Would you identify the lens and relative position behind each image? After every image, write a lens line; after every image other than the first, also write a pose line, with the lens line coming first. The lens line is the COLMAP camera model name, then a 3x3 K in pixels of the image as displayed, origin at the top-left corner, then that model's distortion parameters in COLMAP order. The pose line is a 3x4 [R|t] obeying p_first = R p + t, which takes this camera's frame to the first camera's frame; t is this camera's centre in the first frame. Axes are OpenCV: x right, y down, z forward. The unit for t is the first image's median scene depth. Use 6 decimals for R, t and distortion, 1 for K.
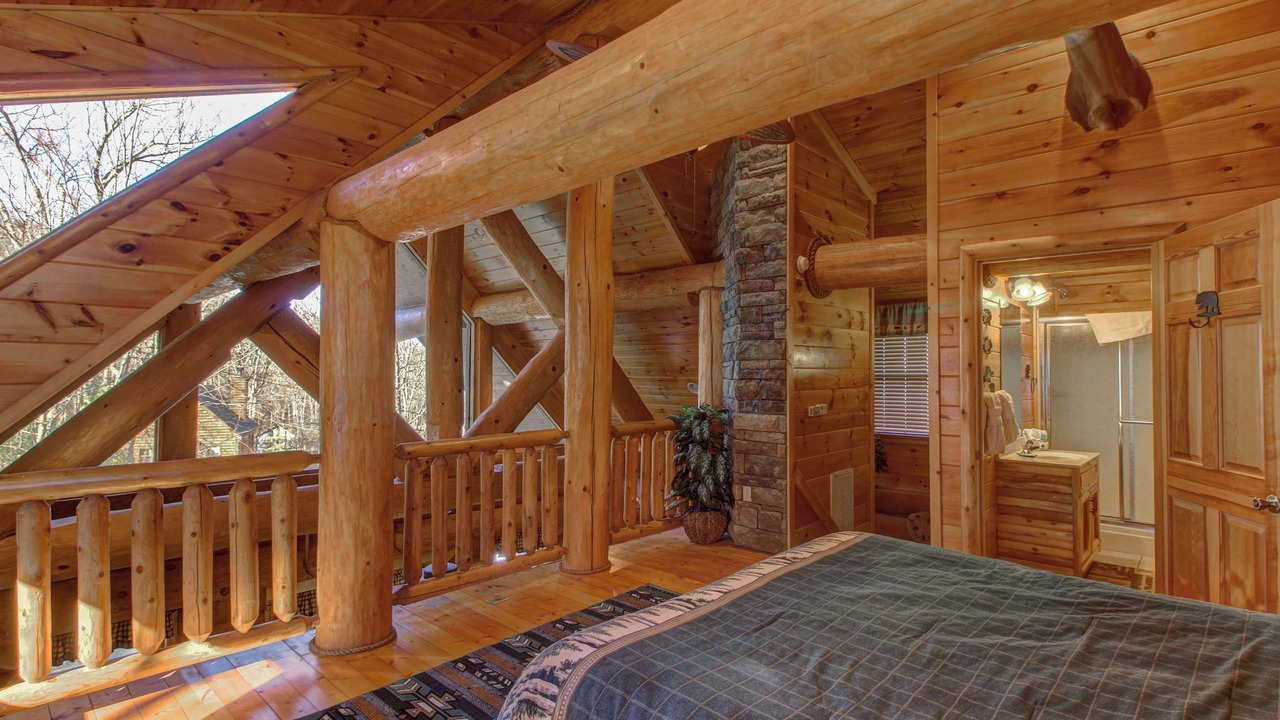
lens RADIAL K [[611.3, 0, 649.7], [0, 611.3, 360.2], [0, 0, 1]] dist [0.022083, 0.000064]
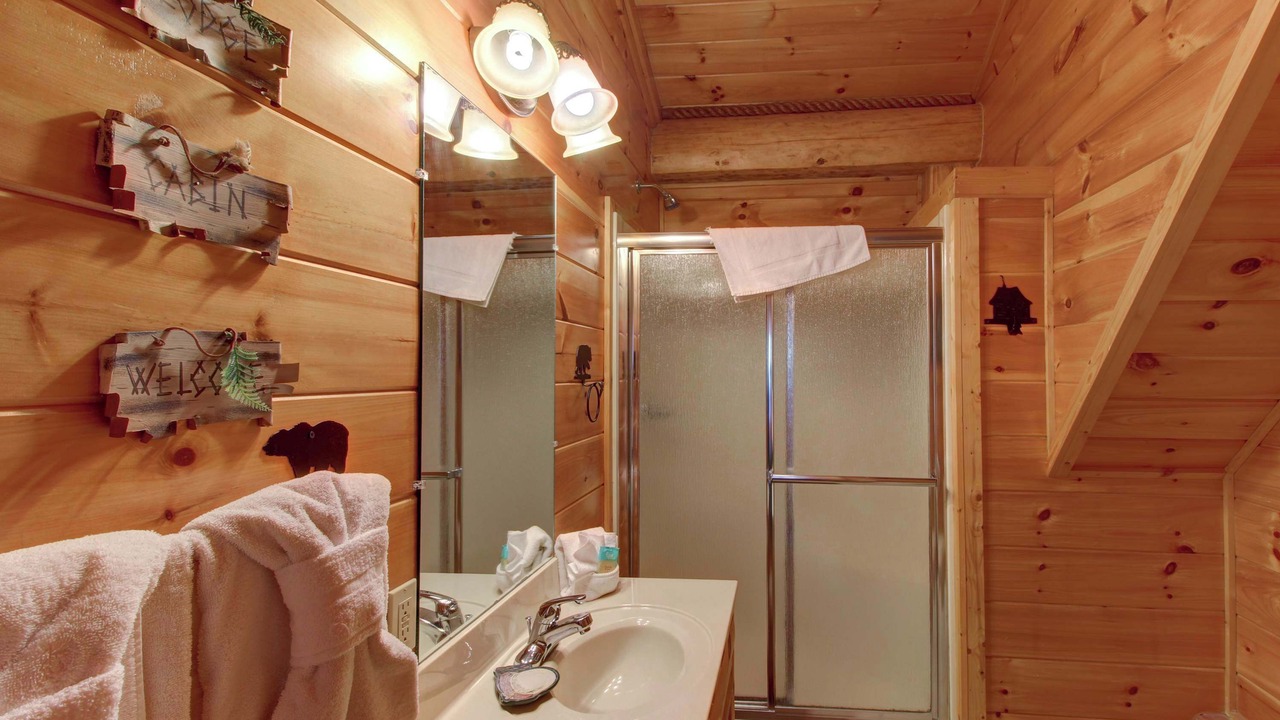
lens RADIAL K [[641.2, 0, 629.9], [0, 641.2, 353.2], [0, 0, 1]] dist [0.013282, -0.000351]
pose [[0.879959, 0.004668, 0.475026, 0.508033], [-0.006626, 0.999975, 0.002449, 0.012401], [-0.475003, -0.005303, 0.879968, 0.720182]]
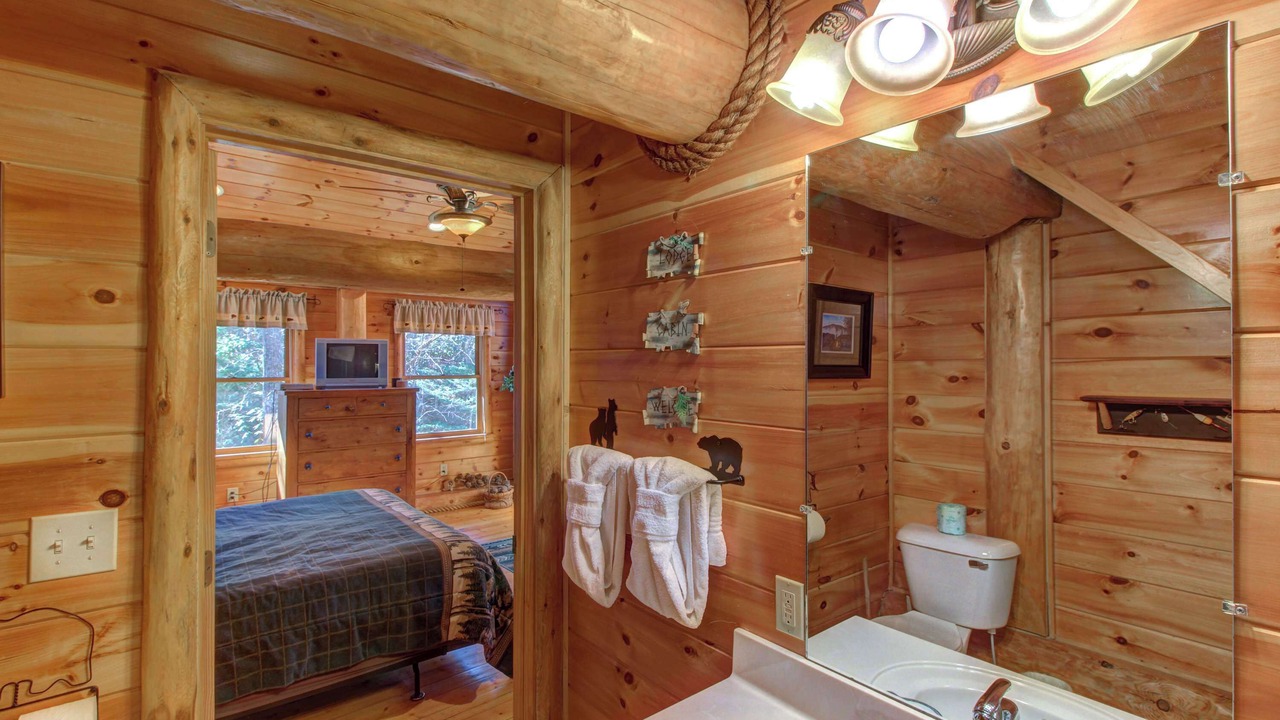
lens RADIAL K [[595.4, 0, 640.0], [0, 595.4, 360.0], [0, 0, 1]] dist [0.009733, -0.000106]
pose [[-0.145656, -0.014383, -0.989231, 0.808277], [0.023139, 0.999571, -0.017940, -0.001014], [0.989065, -0.025503, -0.145261, 0.917487]]
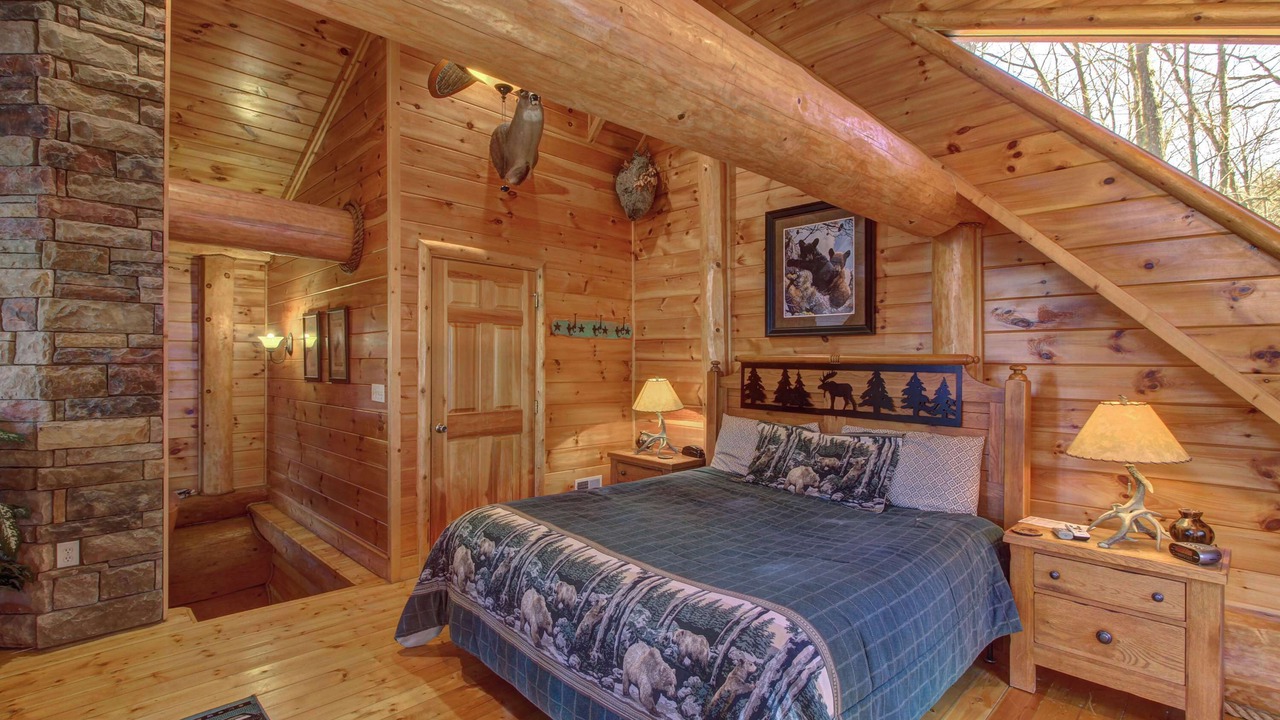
lens RADIAL K [[595.4, 0, 640.0], [0, 595.4, 360.0], [0, 0, 1]] dist [0.009733, -0.000106]
pose [[0.051614, -0.006648, 0.998645, -0.414912], [-0.024915, 0.999658, 0.007943, 0.008822], [-0.998356, -0.025291, 0.051431, 0.429098]]
